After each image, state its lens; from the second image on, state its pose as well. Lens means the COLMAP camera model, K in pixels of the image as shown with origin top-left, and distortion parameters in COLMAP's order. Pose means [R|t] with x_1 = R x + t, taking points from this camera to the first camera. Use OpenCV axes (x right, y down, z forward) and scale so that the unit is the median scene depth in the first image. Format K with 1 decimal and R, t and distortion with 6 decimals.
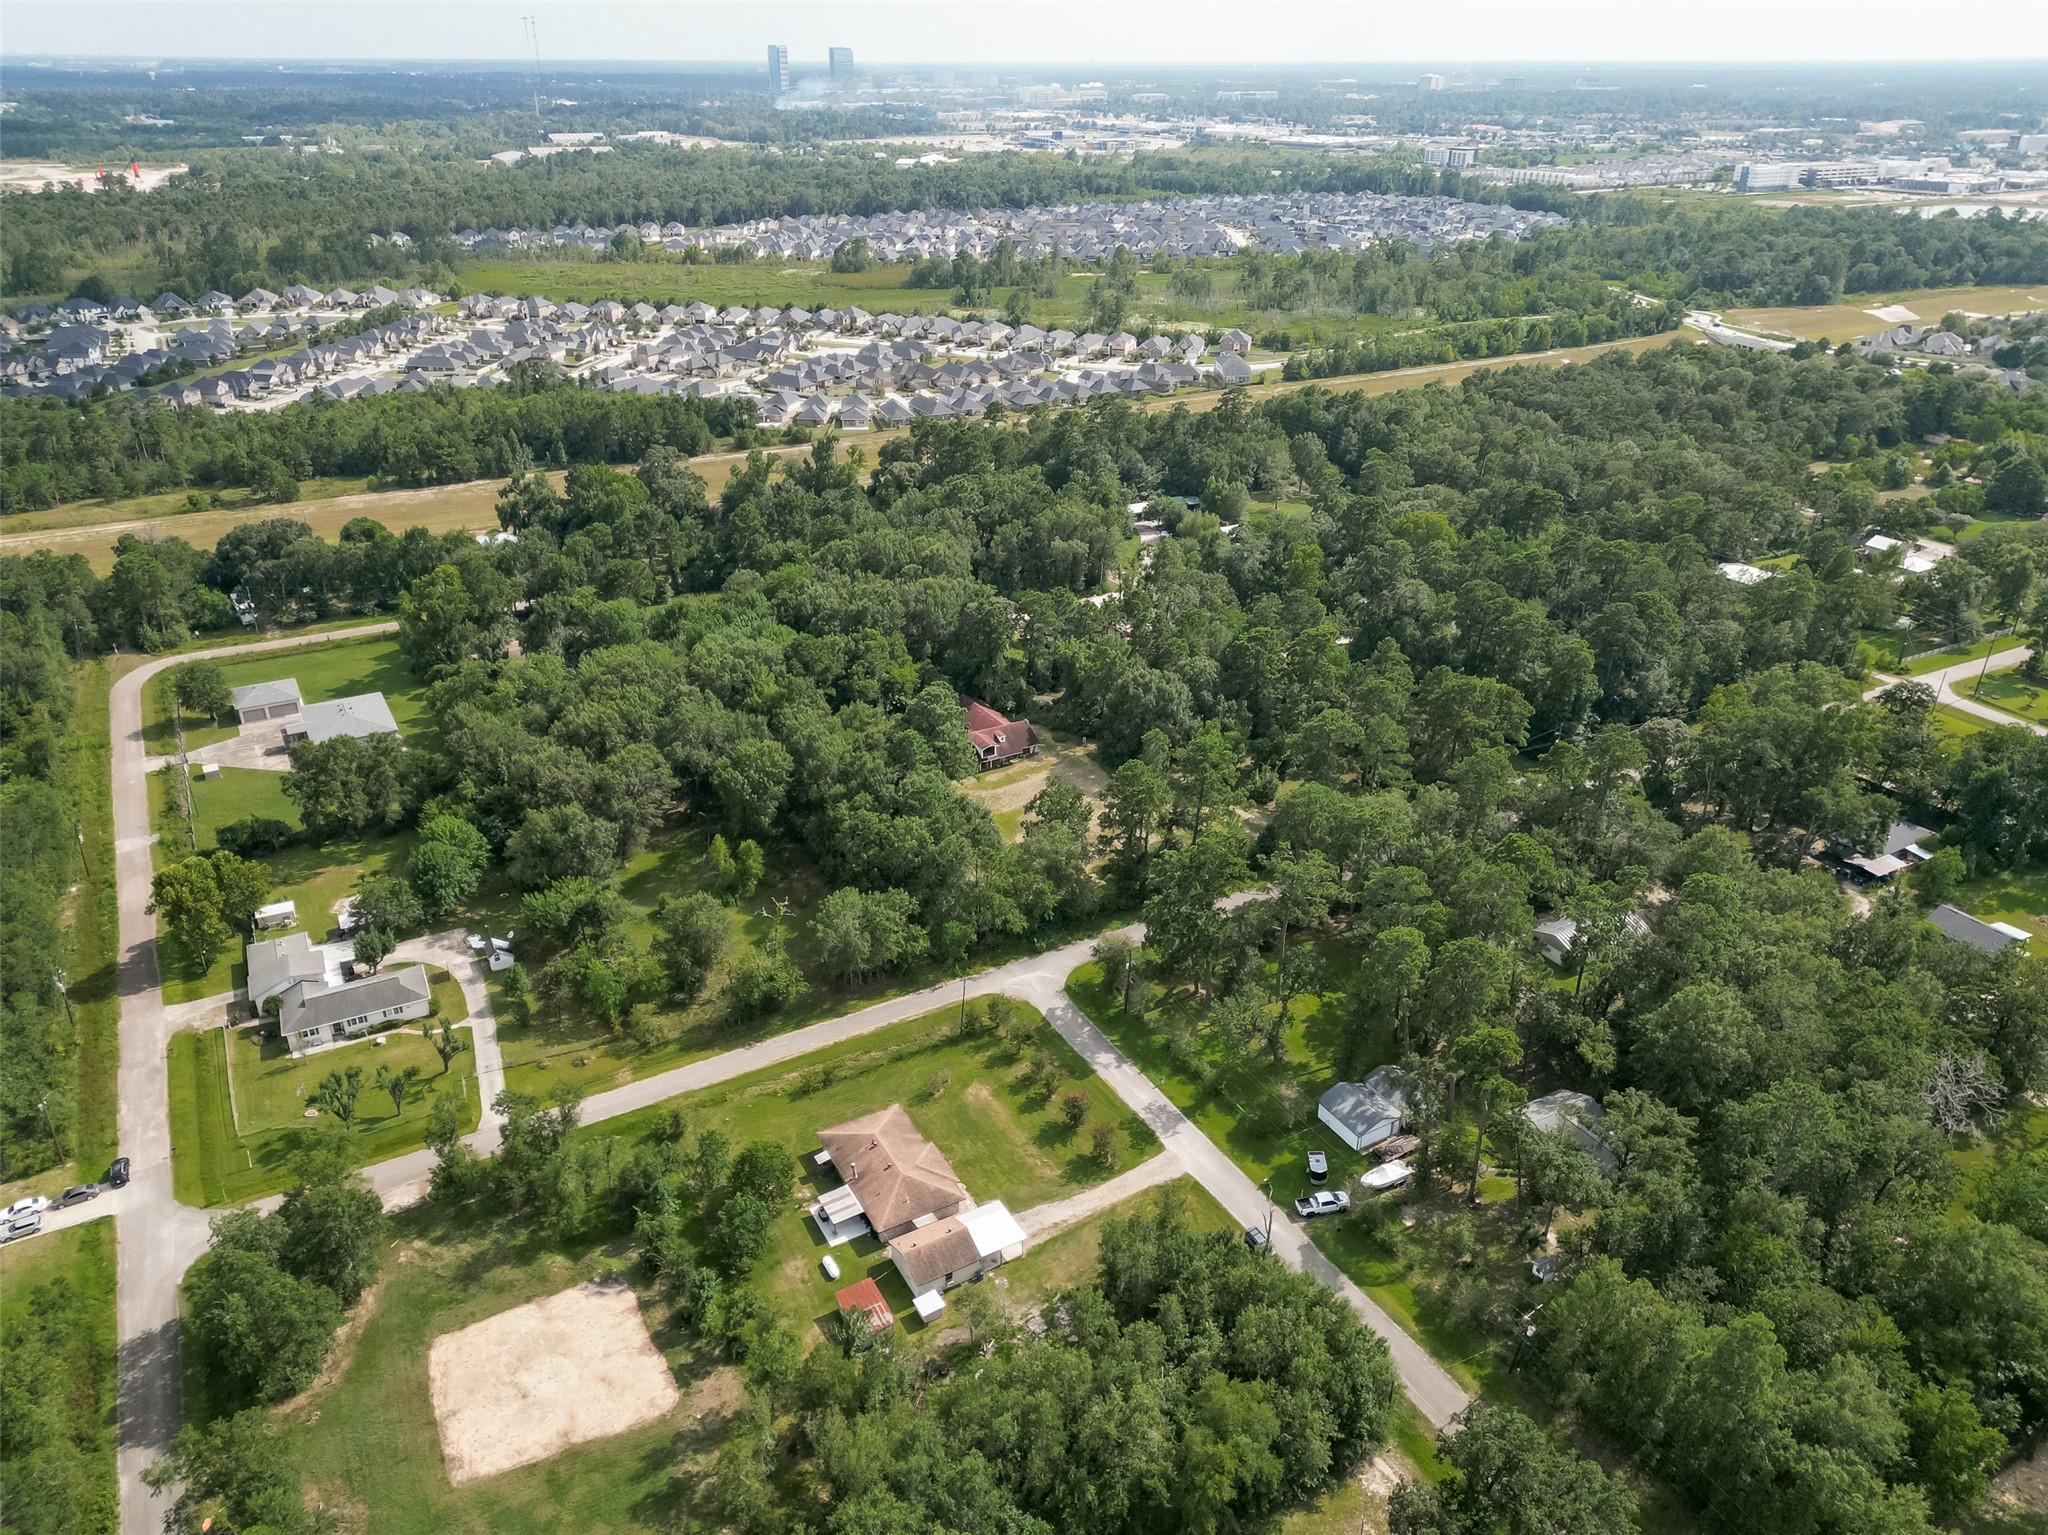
lens RADIAL K [[1437.9, 0, 1010.8], [0, 1437.9, 772.8], [0, 0, 1]] dist [0.071455, -0.062202]
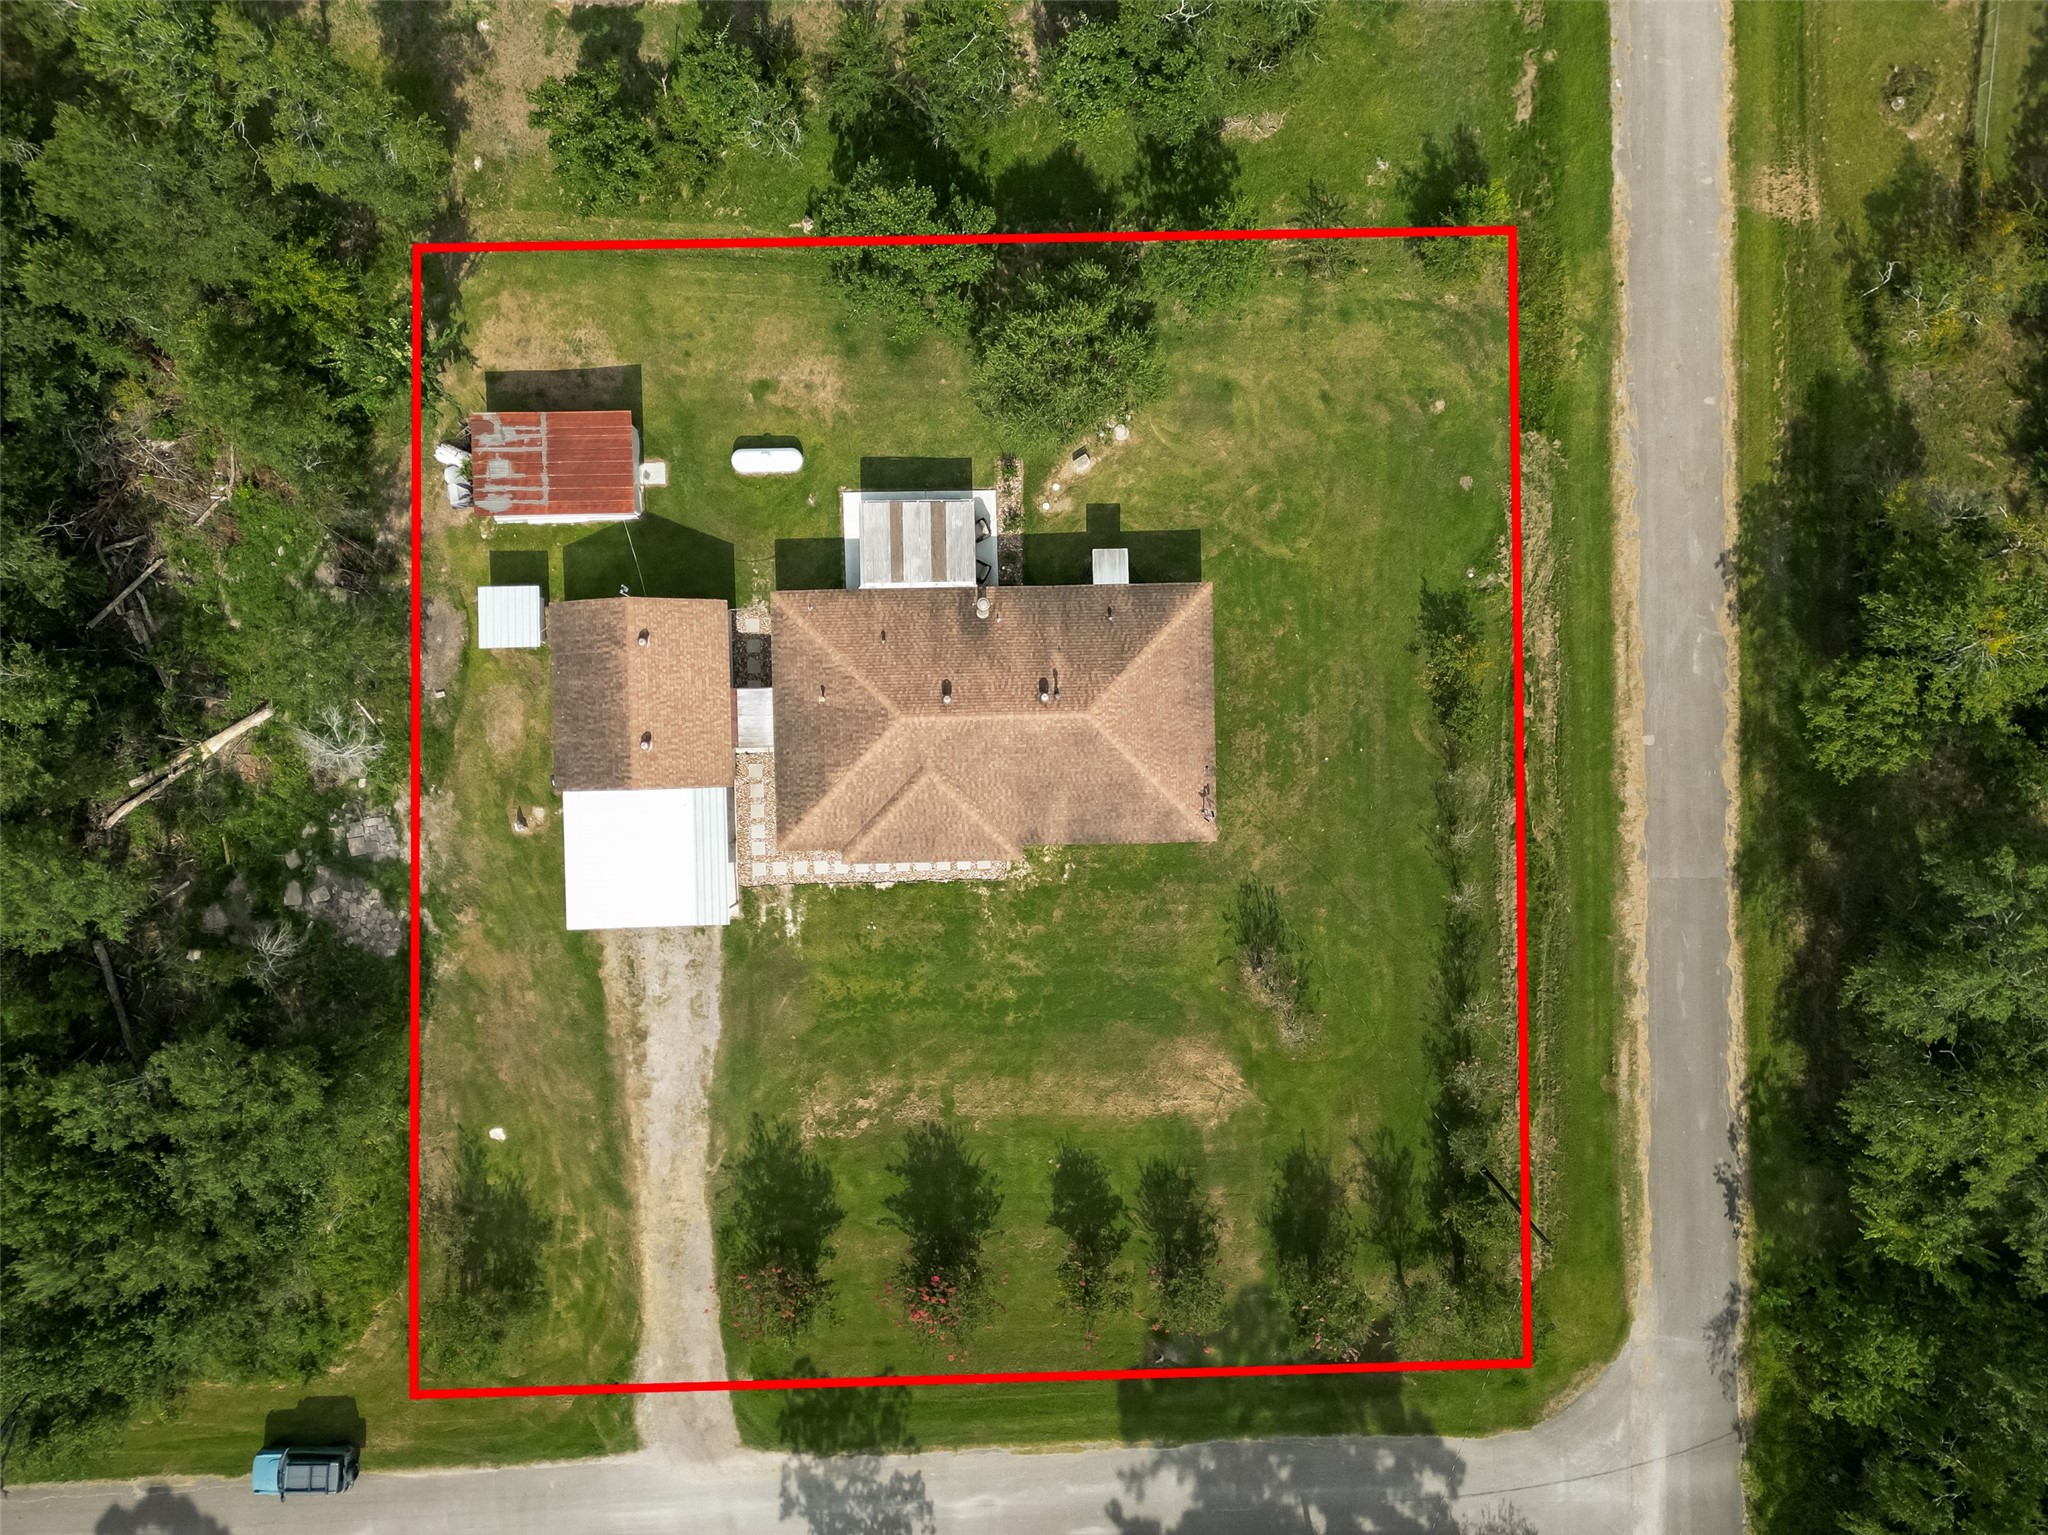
lens RADIAL K [[1437.9, 0, 1010.8], [0, 1437.9, 772.8], [0, 0, 1]] dist [0.071455, -0.062202]
pose [[-0.459748, 0.888027, 0.006354, -0.068687], [-0.409827, -0.218511, 0.885604, -0.047433], [0.787829, 0.404551, 0.464397, 0.760218]]
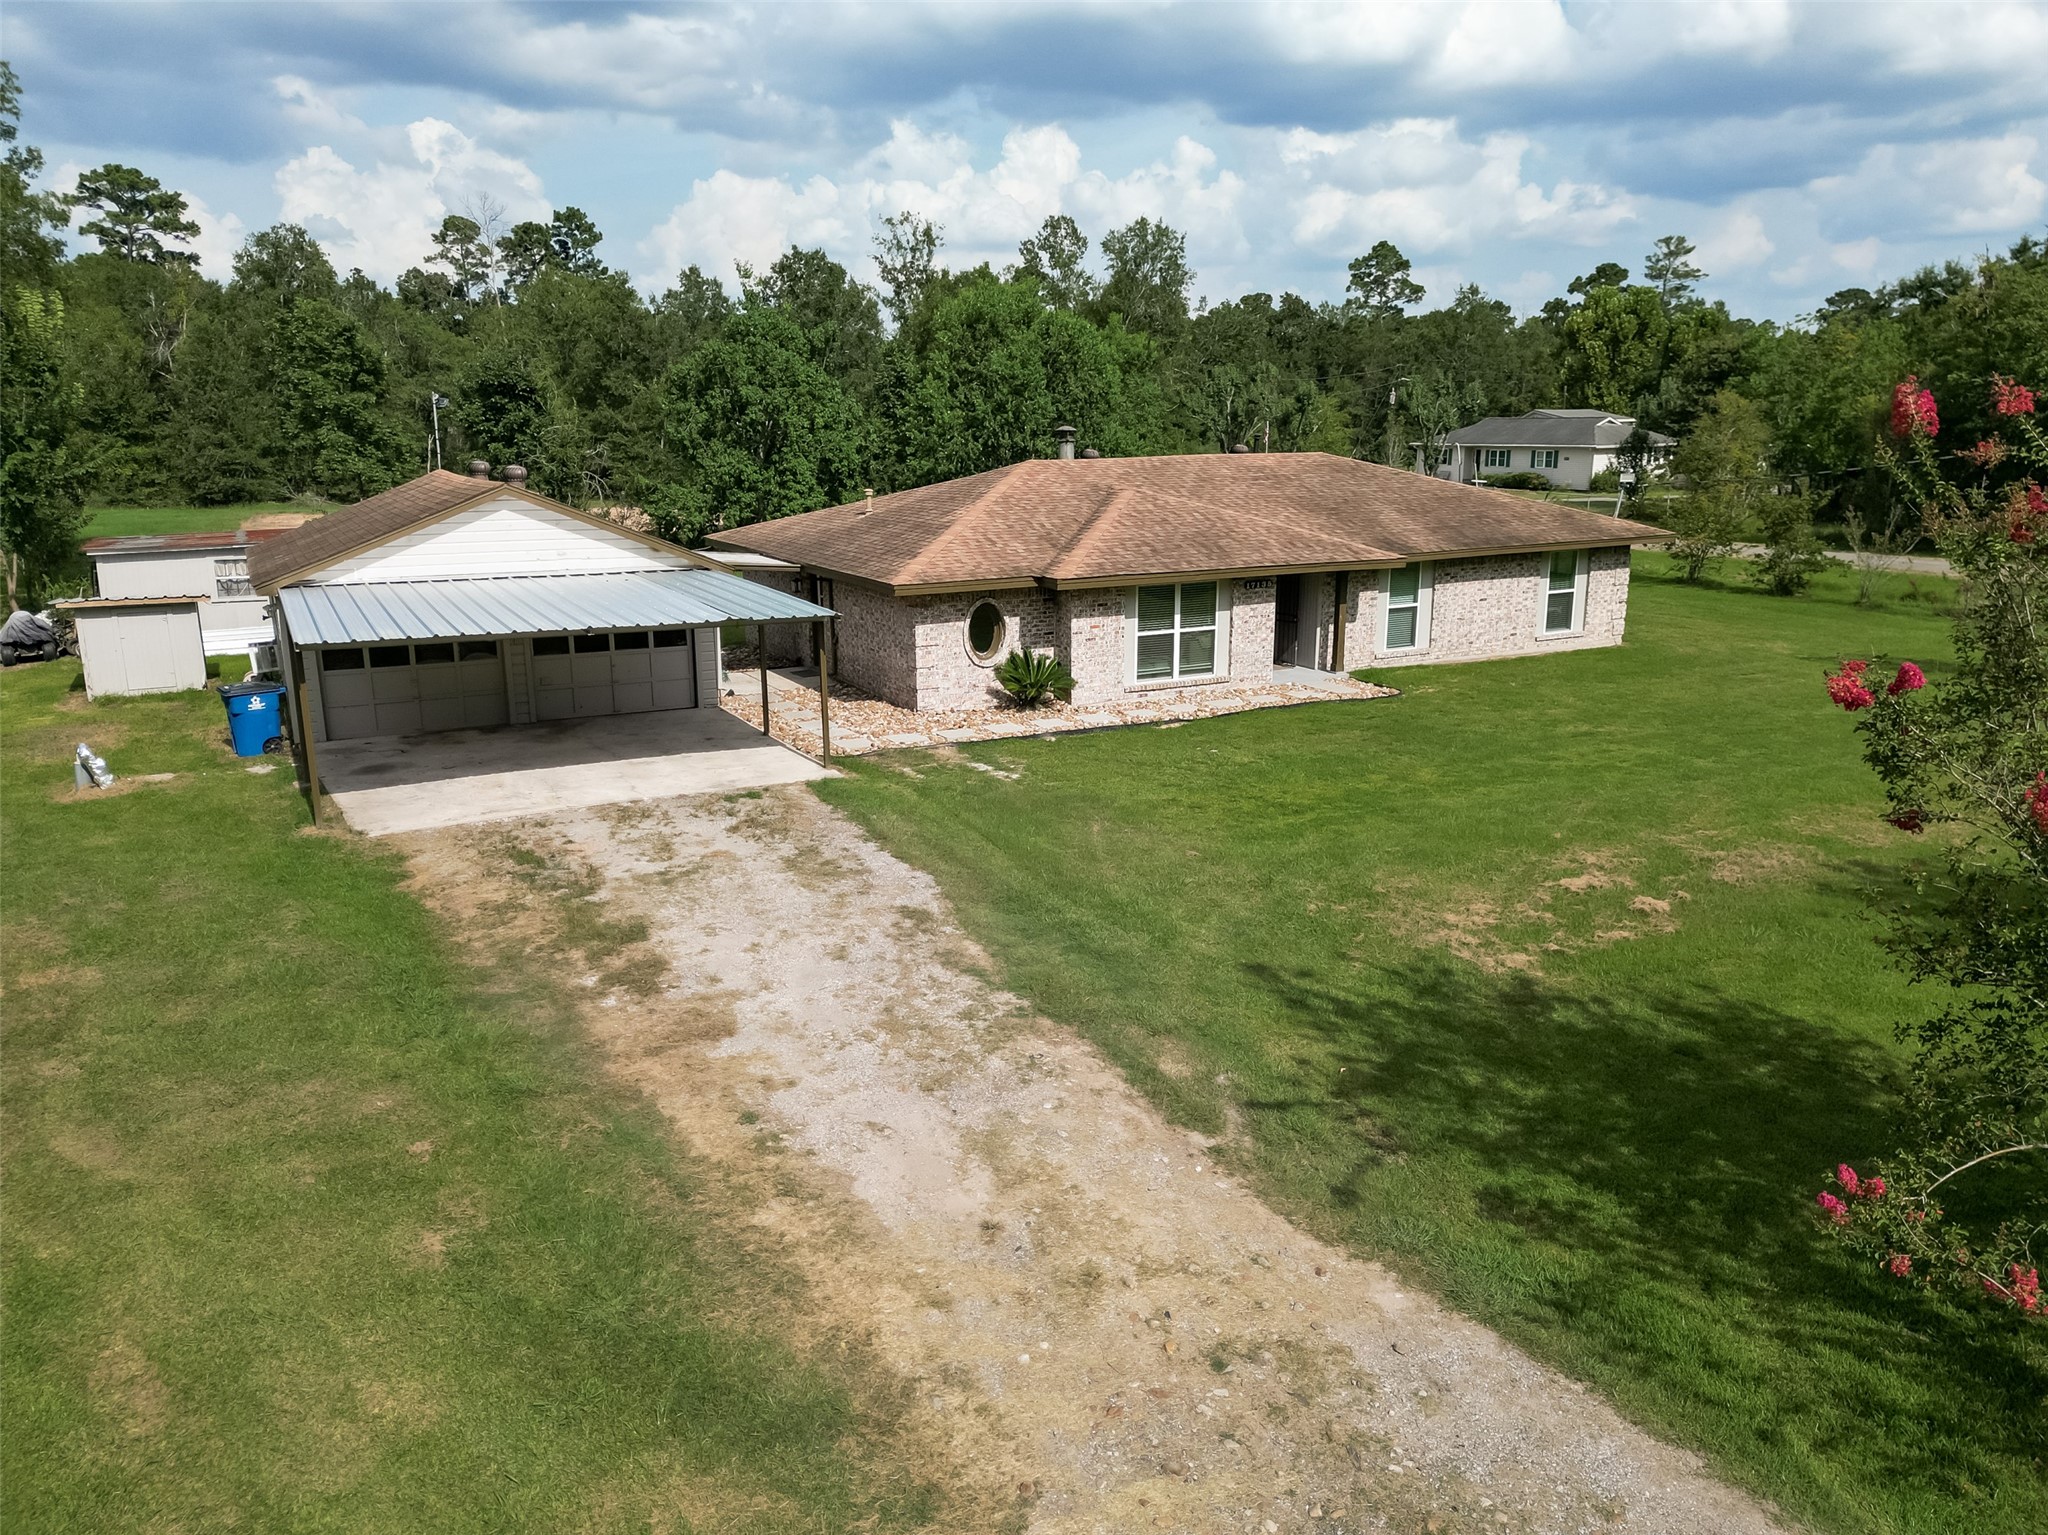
lens RADIAL K [[1437.9, 0, 1010.8], [0, 1437.9, 772.8], [0, 0, 1]] dist [0.071455, -0.062202]
pose [[-0.017686, 0.239368, -0.970768, 0.098034], [-0.445353, 0.867398, 0.221993, 0.239479], [0.895181, 0.436260, 0.091262, 0.881245]]
